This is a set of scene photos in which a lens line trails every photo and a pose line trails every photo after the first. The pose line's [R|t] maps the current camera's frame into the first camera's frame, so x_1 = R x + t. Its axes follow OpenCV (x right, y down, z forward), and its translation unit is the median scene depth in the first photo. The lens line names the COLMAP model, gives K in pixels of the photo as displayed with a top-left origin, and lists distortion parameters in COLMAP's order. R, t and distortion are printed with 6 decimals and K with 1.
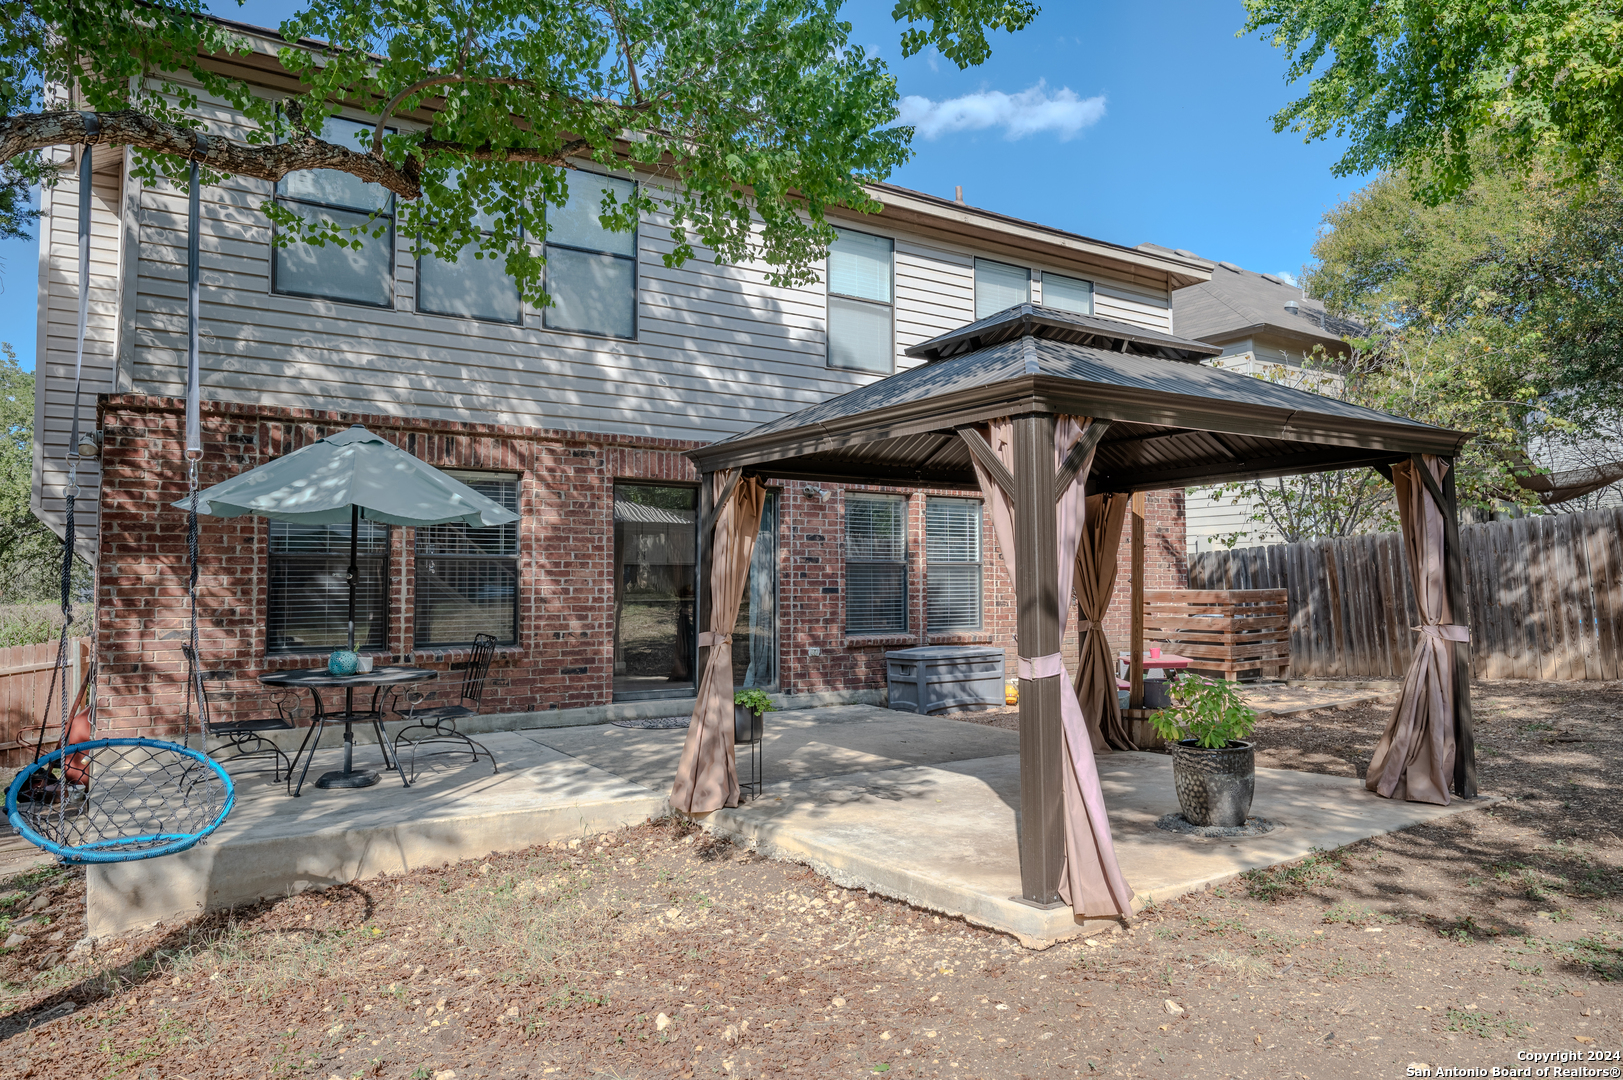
lens RADIAL K [[1115.9, 0, 820.6], [0, 1115.9, 517.2], [0, 0, 1]] dist [0.013993, 0.000416]
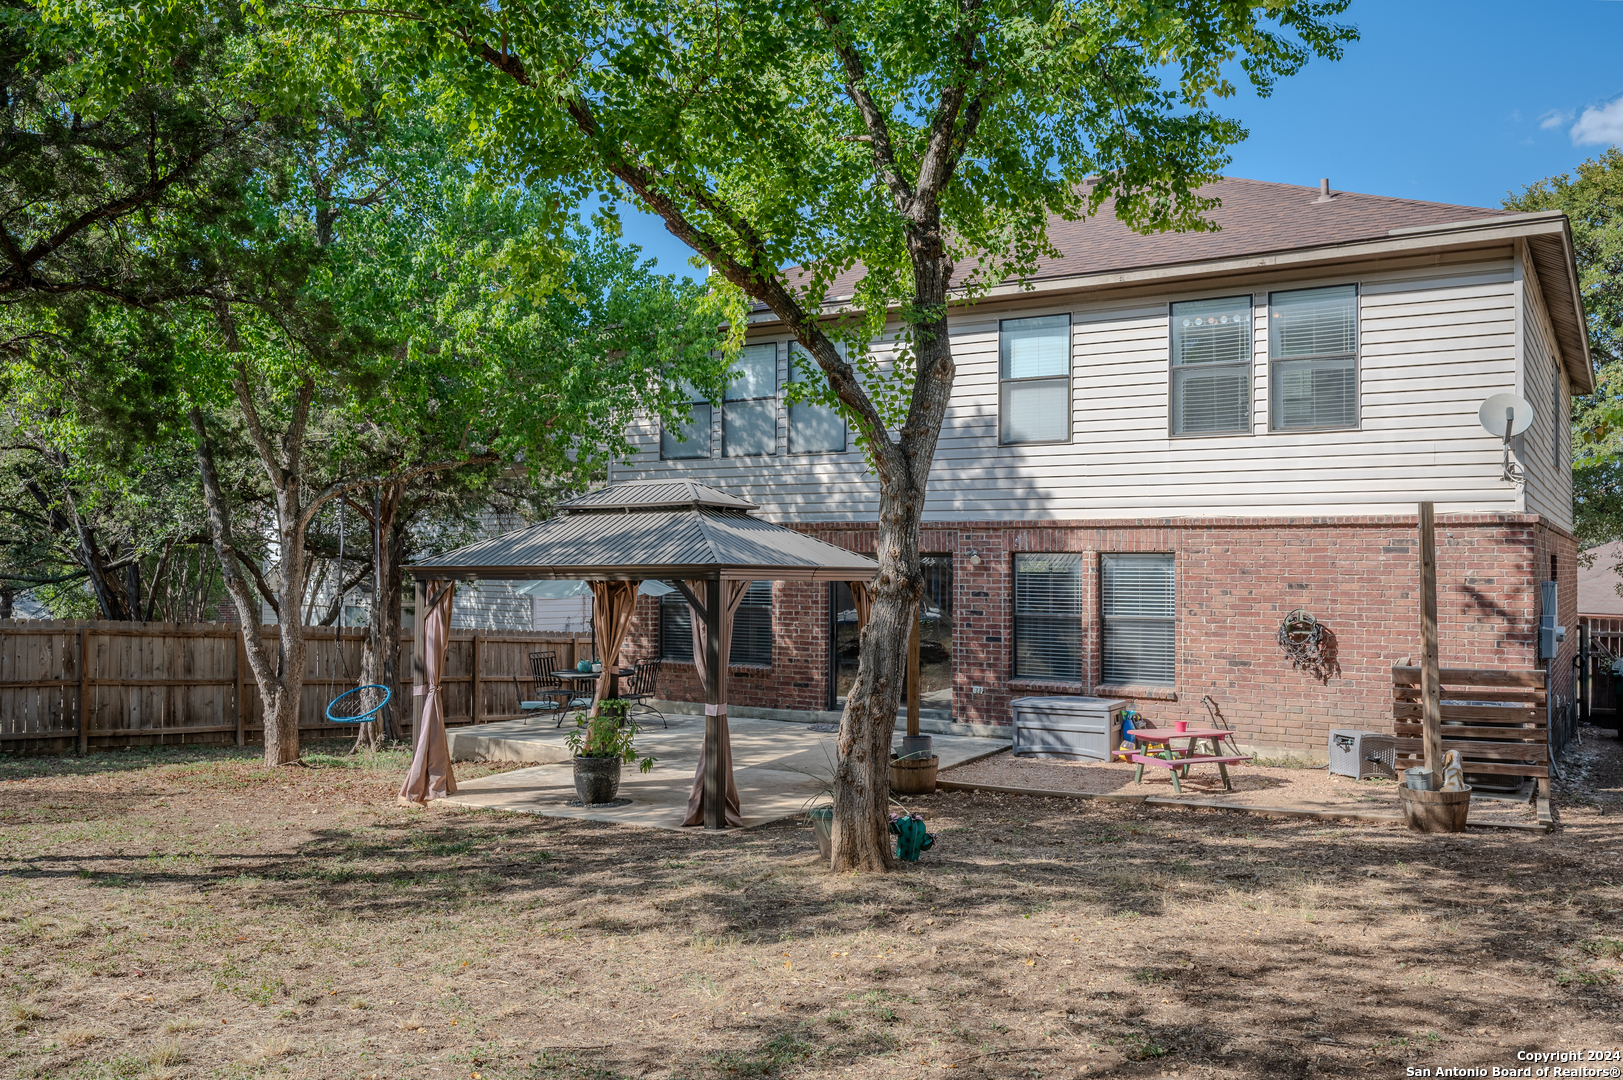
lens RADIAL K [[1254.6, 0, 815.3], [0, 1254.6, 536.1], [0, 0, 1]] dist [-0.003742, -0.000362]
pose [[0.418868, -0.013149, -0.907952, 1.154178], [0.051521, 0.998629, 0.009306, -0.065751], [0.906584, -0.050677, 0.418971, 0.294478]]
